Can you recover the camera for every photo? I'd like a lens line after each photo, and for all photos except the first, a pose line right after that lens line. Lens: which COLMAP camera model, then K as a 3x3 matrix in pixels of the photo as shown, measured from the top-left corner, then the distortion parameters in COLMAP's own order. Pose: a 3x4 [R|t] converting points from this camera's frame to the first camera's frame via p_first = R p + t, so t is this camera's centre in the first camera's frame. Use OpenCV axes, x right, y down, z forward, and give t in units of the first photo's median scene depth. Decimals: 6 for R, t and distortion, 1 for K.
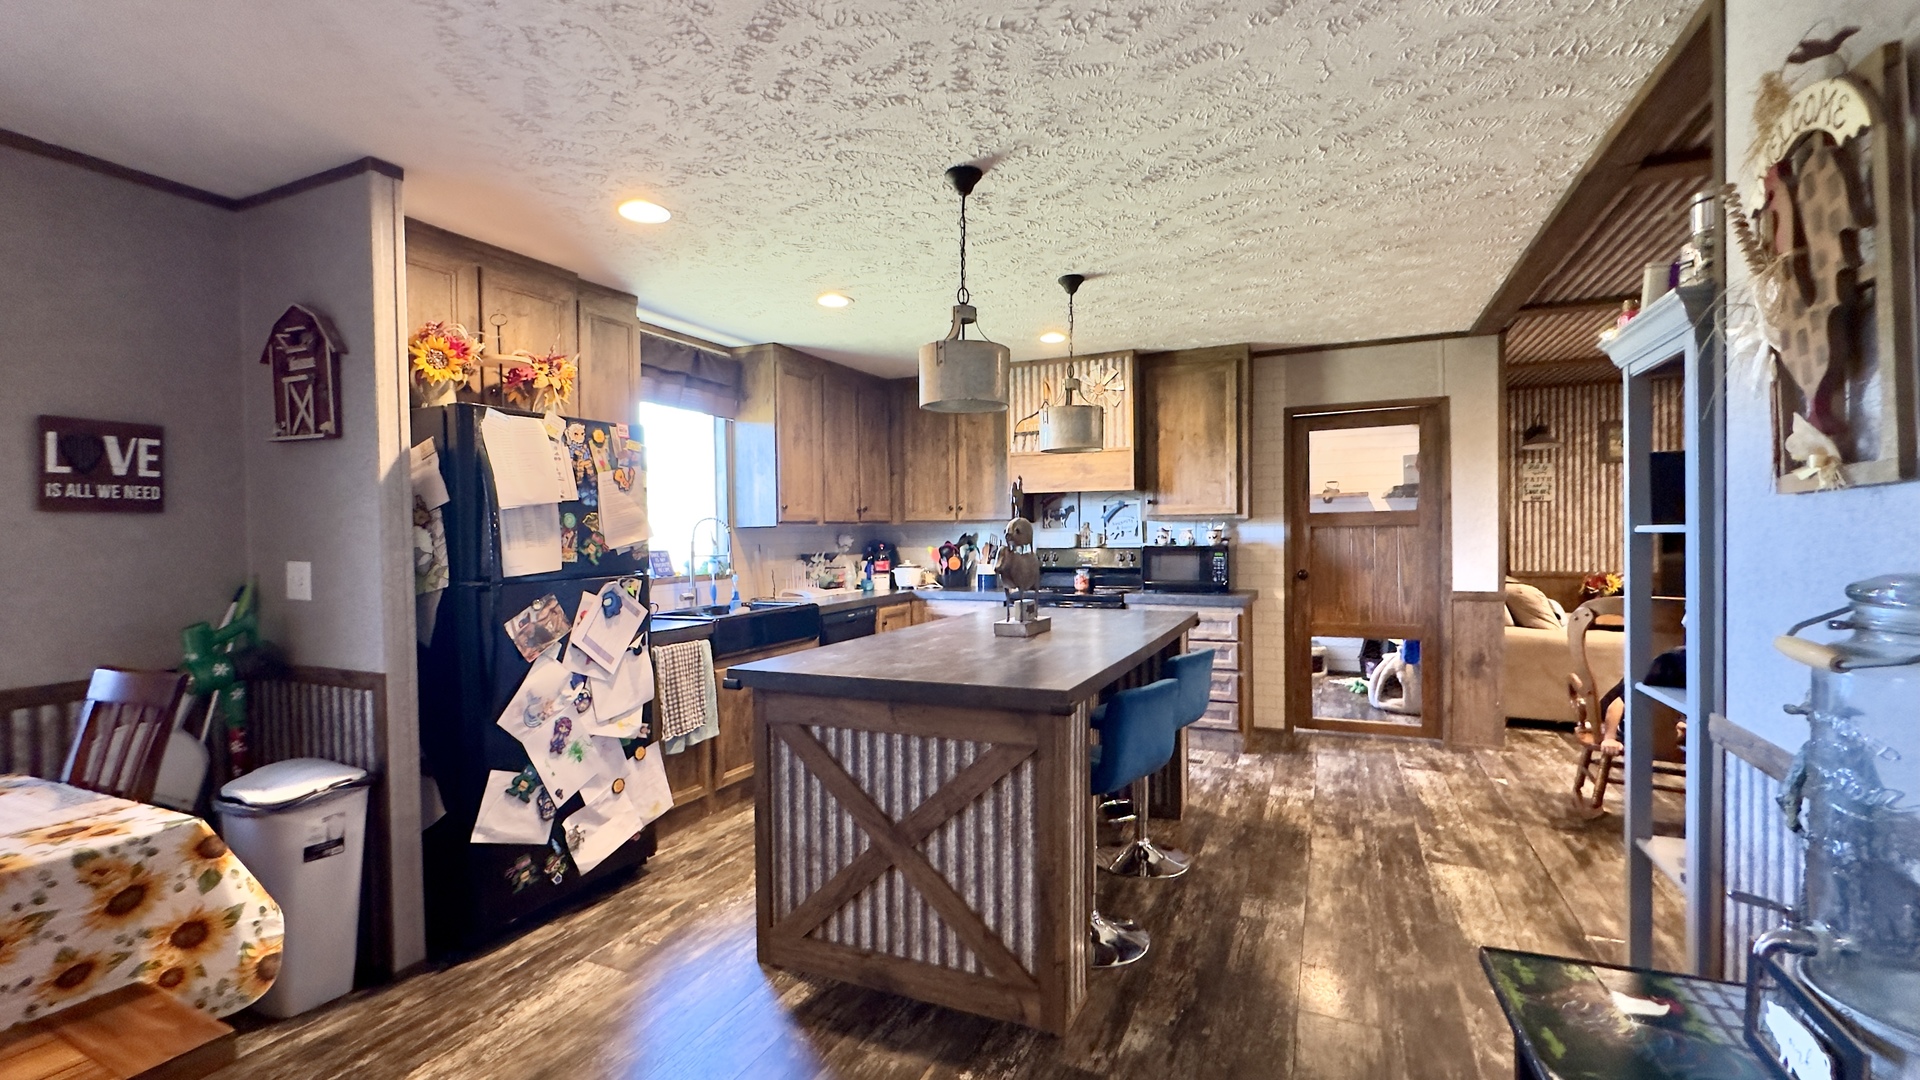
lens RADIAL K [[830.0, 0, 960.0], [0, 830.0, 540.0], [0, 0, 1]] dist [0.001508, 0.000215]
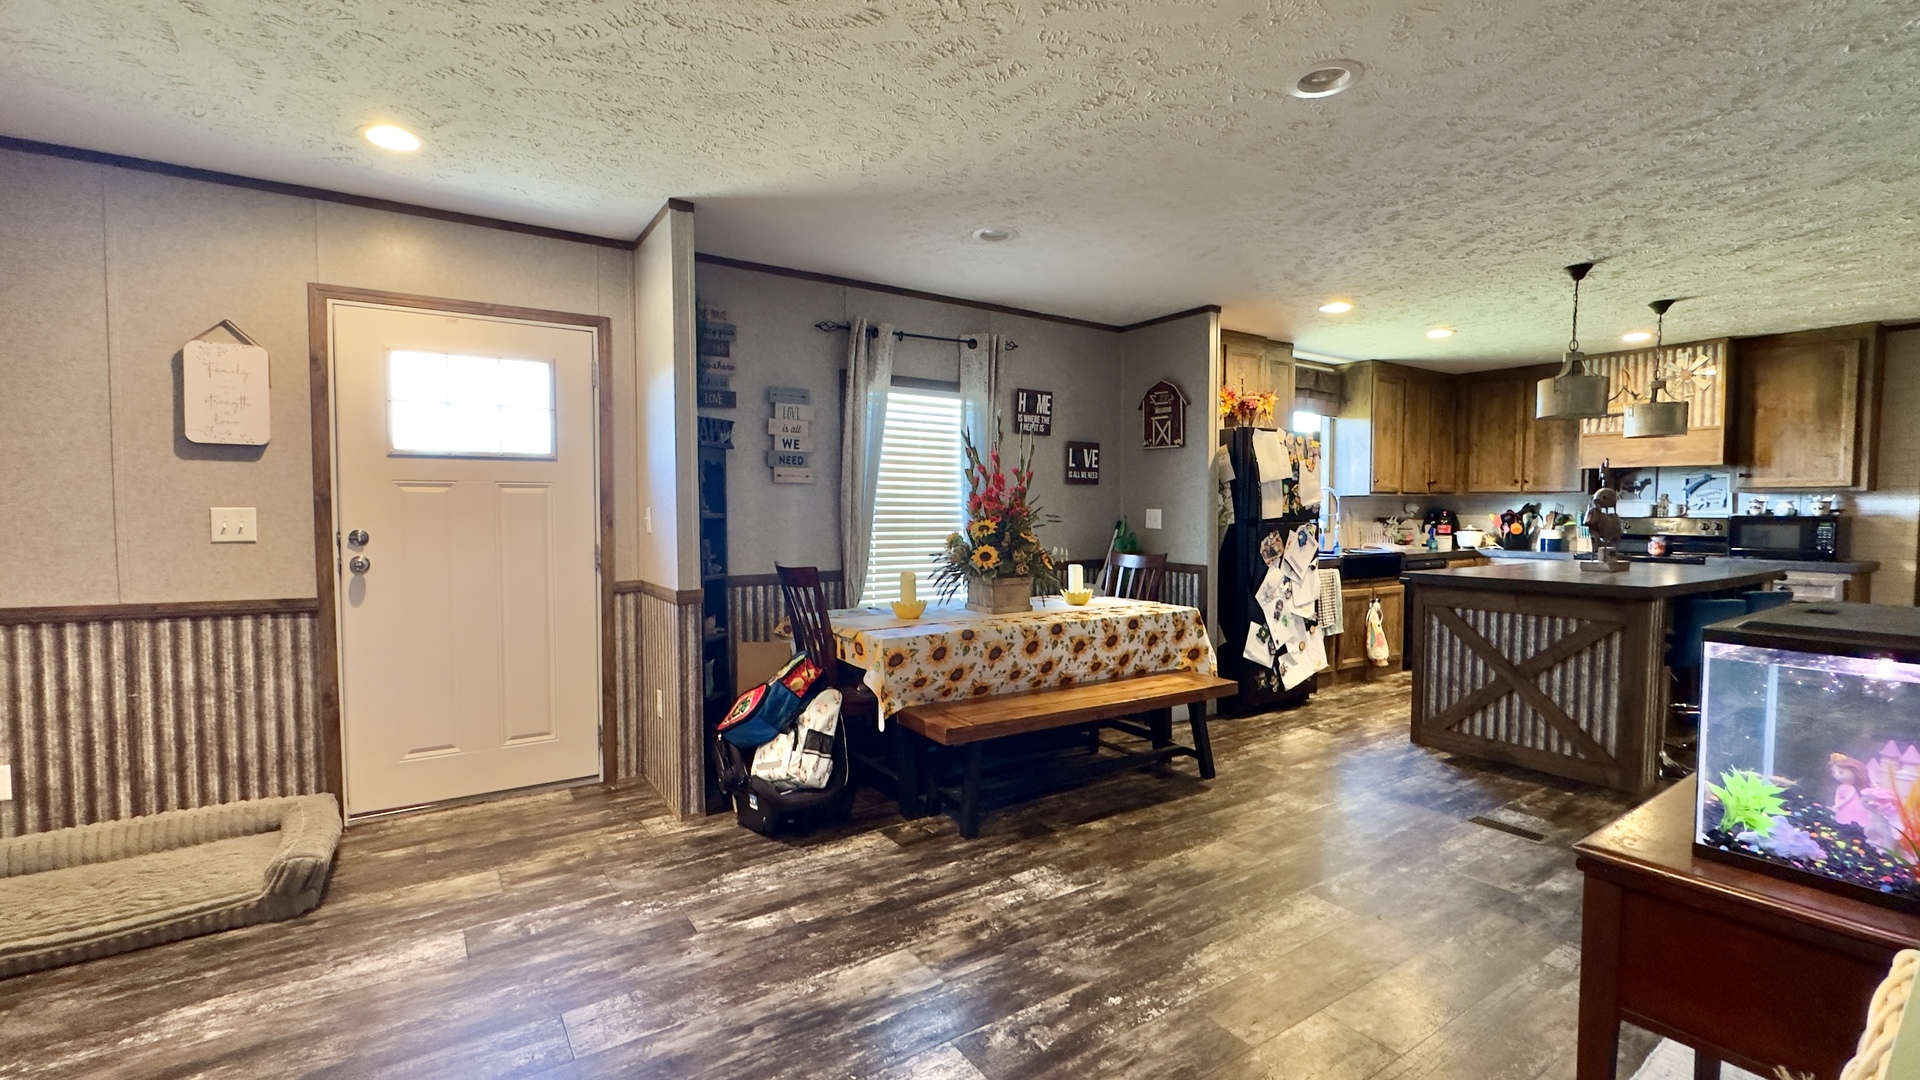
lens RADIAL K [[830.0, 0, 960.0], [0, 830.0, 540.0], [0, 0, 1]] dist [0.001508, 0.000215]
pose [[0.853808, 0.034754, -0.519427, -0.110344], [-0.018243, 0.999154, 0.036863, 0.024843], [0.520269, -0.021998, 0.853719, -0.664075]]
